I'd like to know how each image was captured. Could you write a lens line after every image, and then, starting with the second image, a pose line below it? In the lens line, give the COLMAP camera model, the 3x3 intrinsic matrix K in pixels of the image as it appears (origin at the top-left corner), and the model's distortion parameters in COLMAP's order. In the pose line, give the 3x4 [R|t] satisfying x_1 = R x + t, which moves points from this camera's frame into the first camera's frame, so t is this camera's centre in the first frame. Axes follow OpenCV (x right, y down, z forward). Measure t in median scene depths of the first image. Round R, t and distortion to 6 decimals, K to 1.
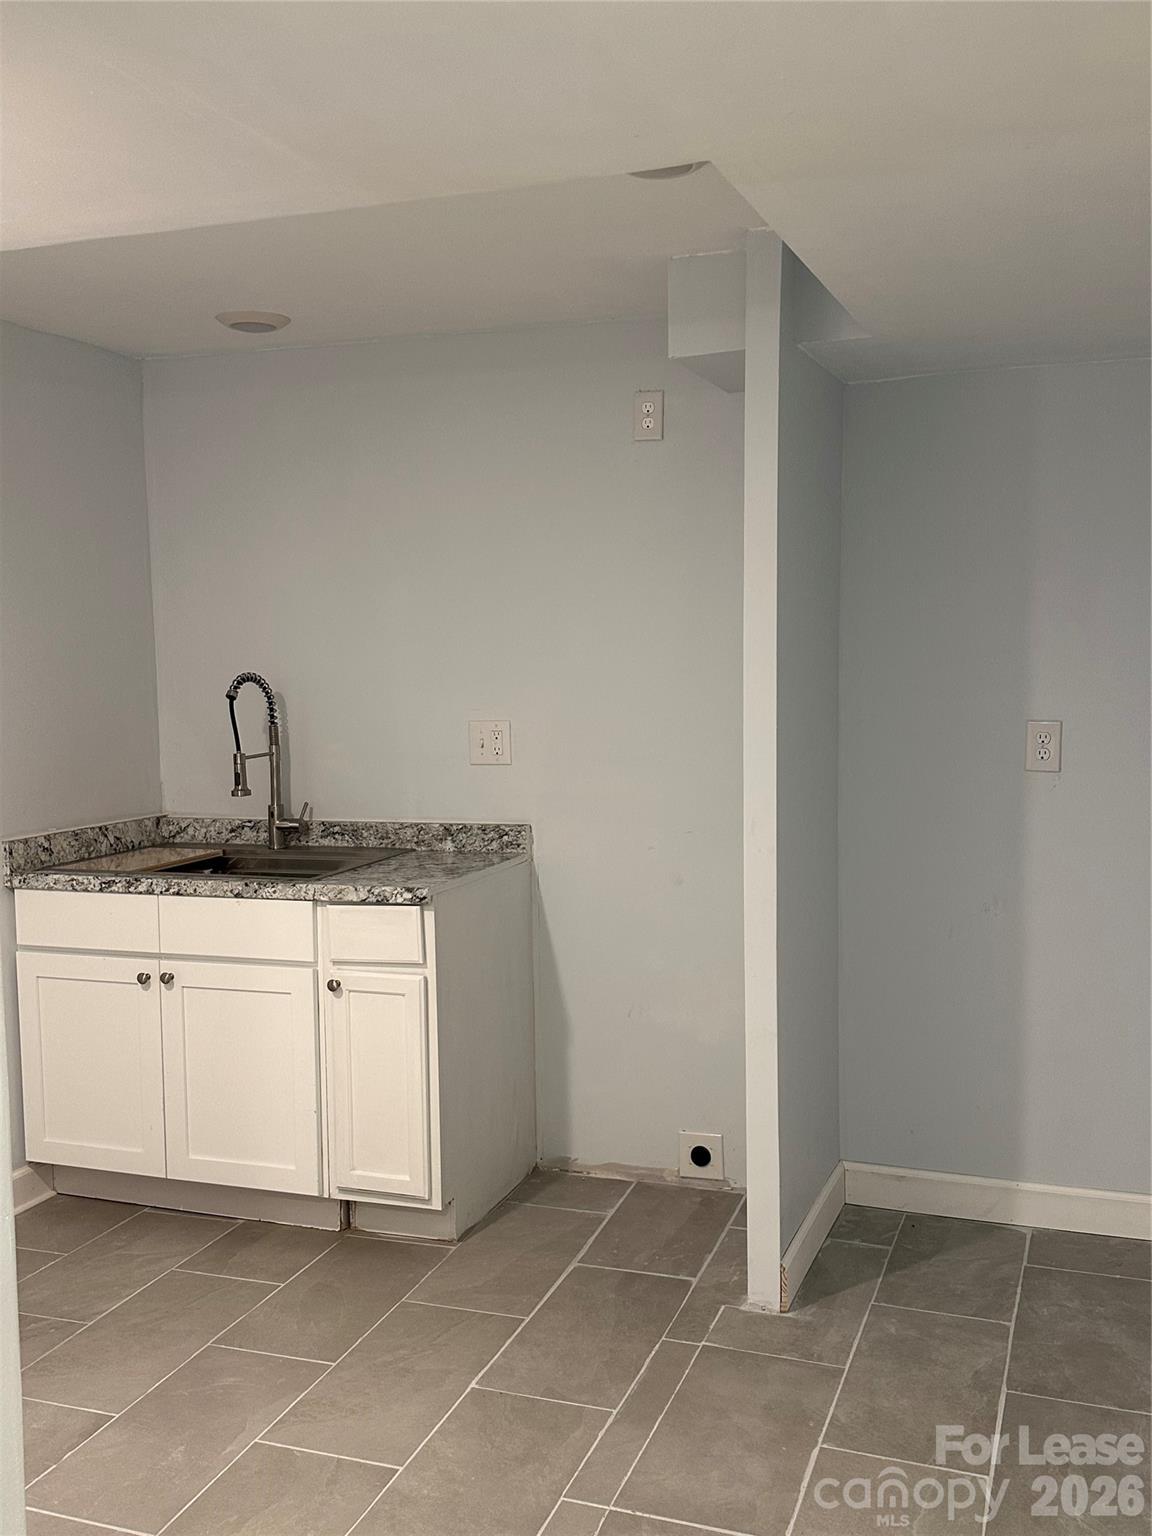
lens RADIAL K [[1425.5, 0, 576.0], [0, 1425.5, 768.0], [0, 0, 1]] dist [0.166585, -0.346338]
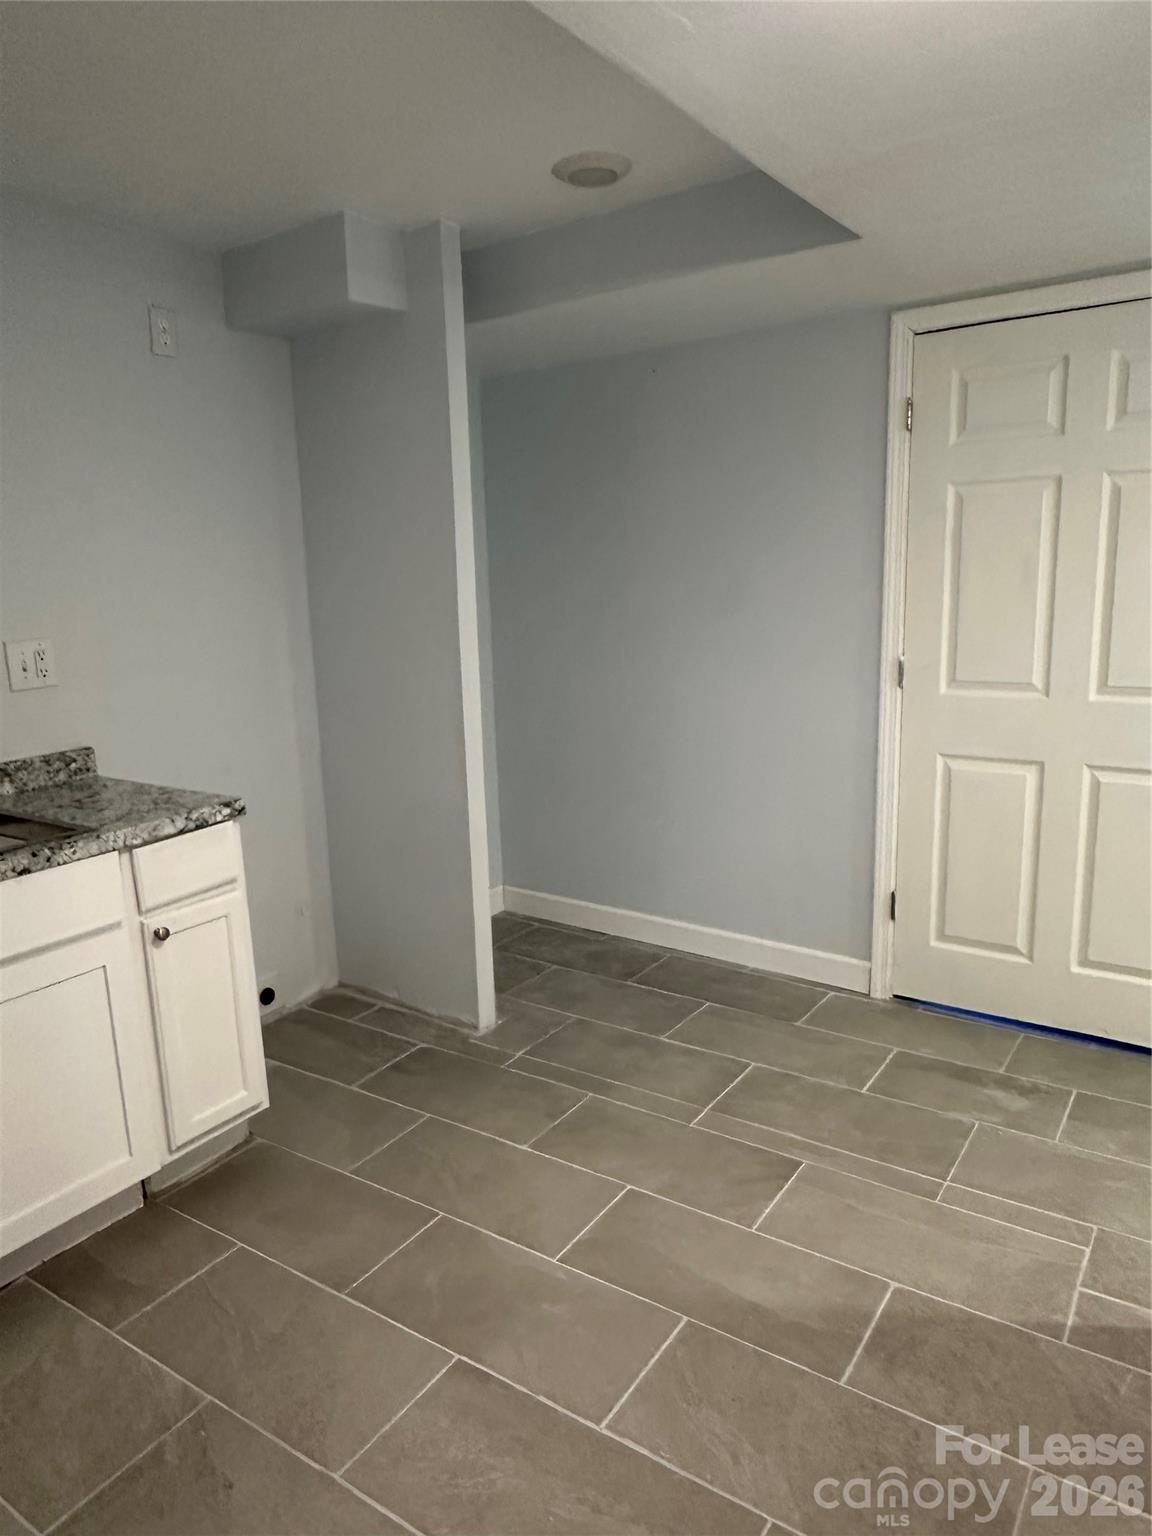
lens RADIAL K [[1017.9, 0, 576.0], [0, 1017.9, 768.0], [0, 0, 1]] dist [-0.002363, -0.001189]
pose [[0.249906, -0.178242, 0.951723, -0.618160], [0.110504, 0.981739, 0.154848, -0.015908], [-0.961944, 0.066472, 0.265039, 0.527453]]
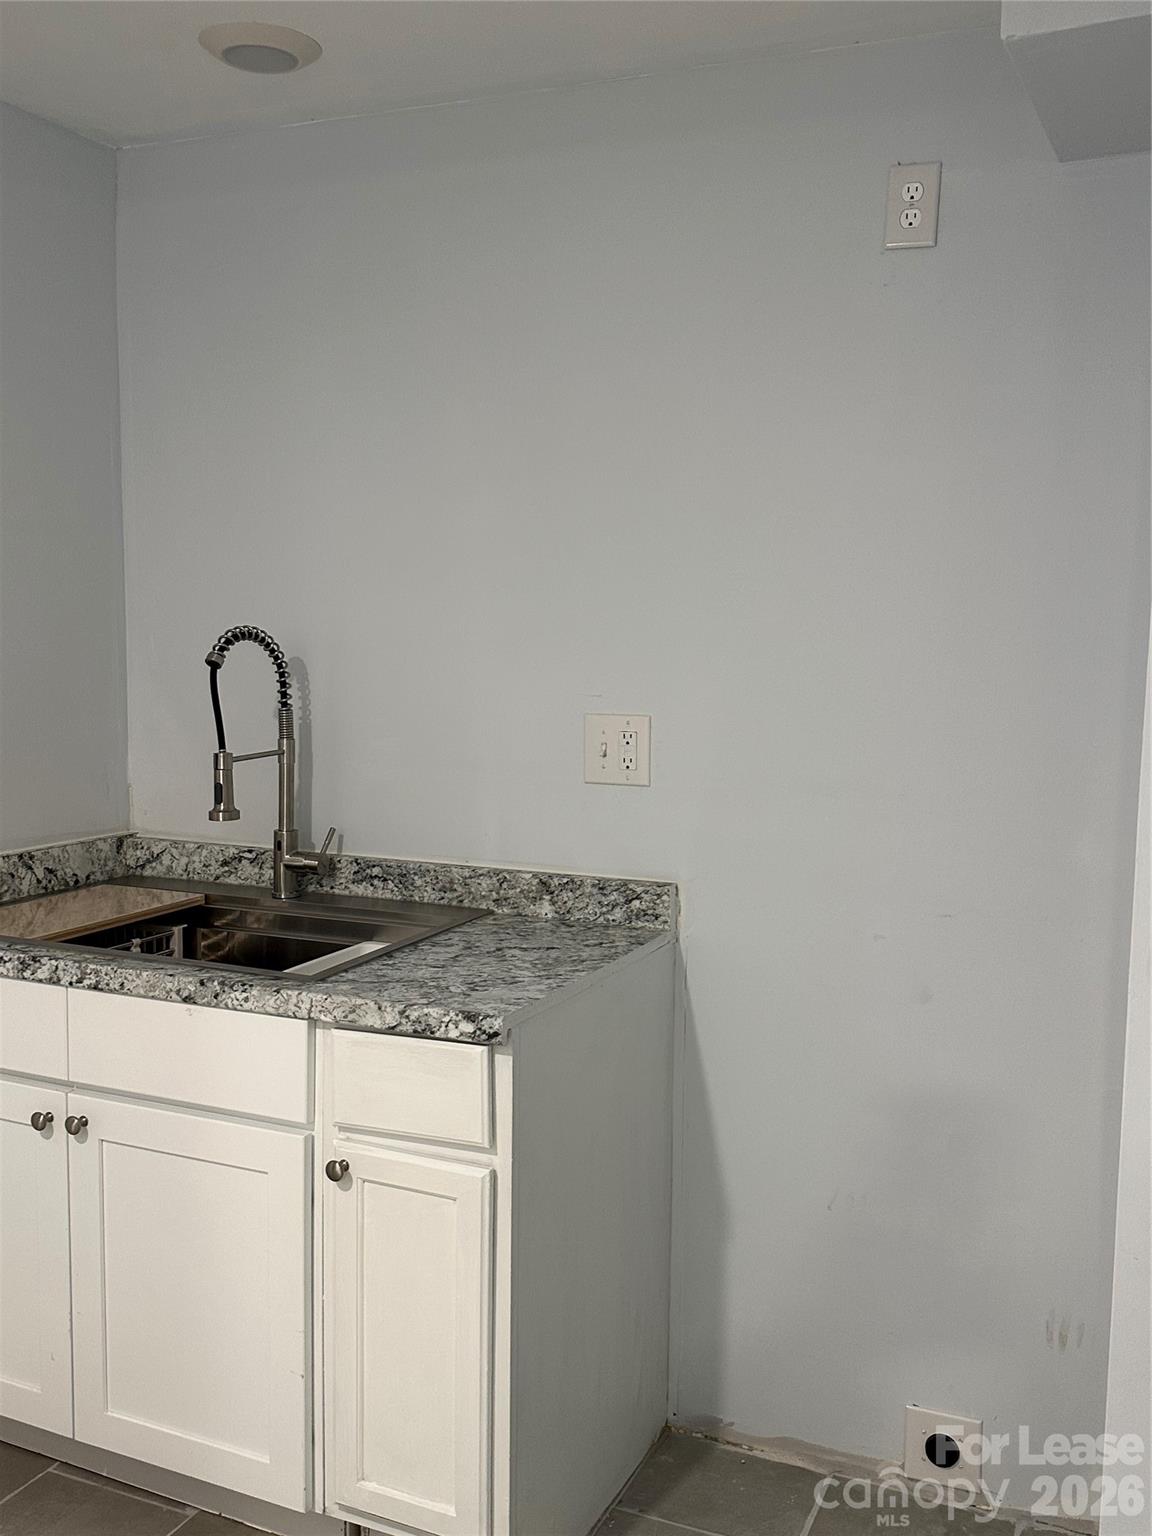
lens RADIAL K [[1425.5, 0, 576.0], [0, 1425.5, 768.0], [0, 0, 1]] dist [0.166585, -0.346338]
pose [[0.996363, 0.038599, -0.075965, -0.031435], [-0.036780, 0.999006, 0.025194, -0.025846], [0.076862, -0.022308, 0.996792, 0.389209]]
